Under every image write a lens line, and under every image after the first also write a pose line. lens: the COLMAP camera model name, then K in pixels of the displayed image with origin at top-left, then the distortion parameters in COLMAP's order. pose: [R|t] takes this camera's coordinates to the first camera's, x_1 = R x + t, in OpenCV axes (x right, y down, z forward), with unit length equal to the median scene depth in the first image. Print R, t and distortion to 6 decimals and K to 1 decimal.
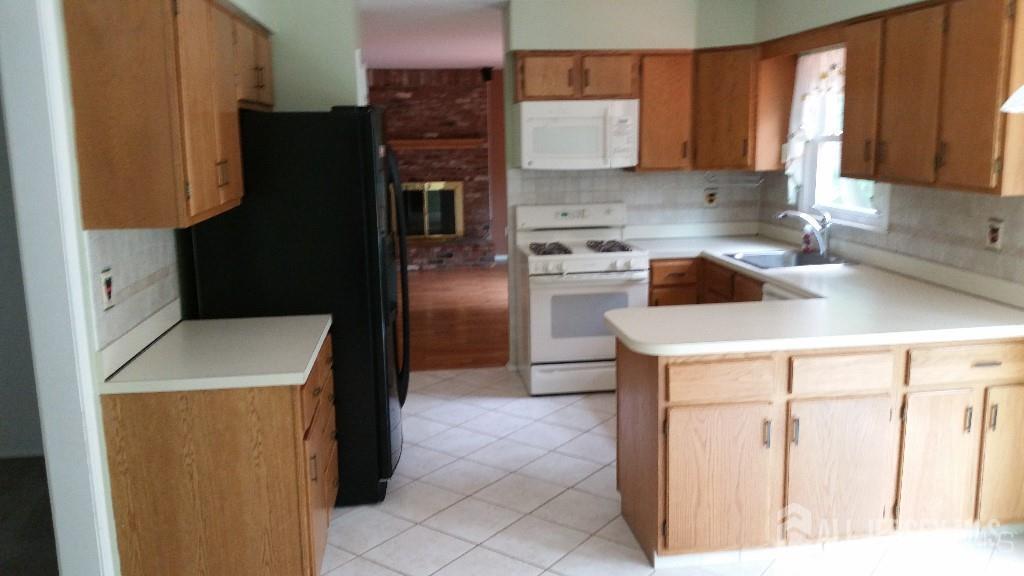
lens RADIAL K [[862.3, 0, 512.3], [0, 862.3, 292.2], [0, 0, 1]] dist [0.093595, 0.001036]
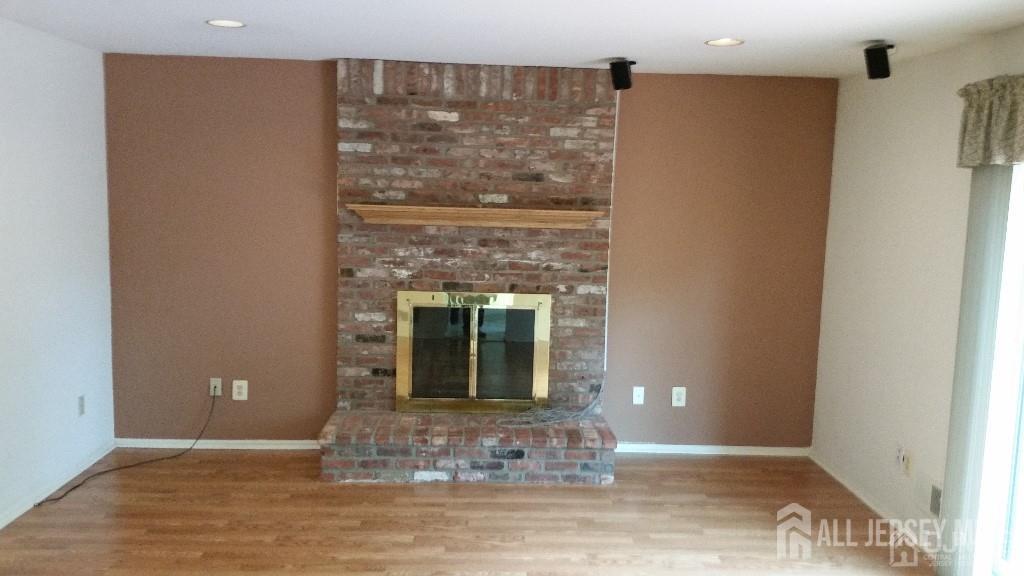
lens RADIAL K [[862.3, 0, 510.8], [0, 862.3, 287.6], [0, 0, 1]] dist [0.093595, 0.001036]
pose [[0.995388, 0.053161, -0.079851, -0.042780], [-0.059886, 0.994636, -0.084333, -0.090715], [0.074939, 0.088726, 0.993233, 0.519562]]
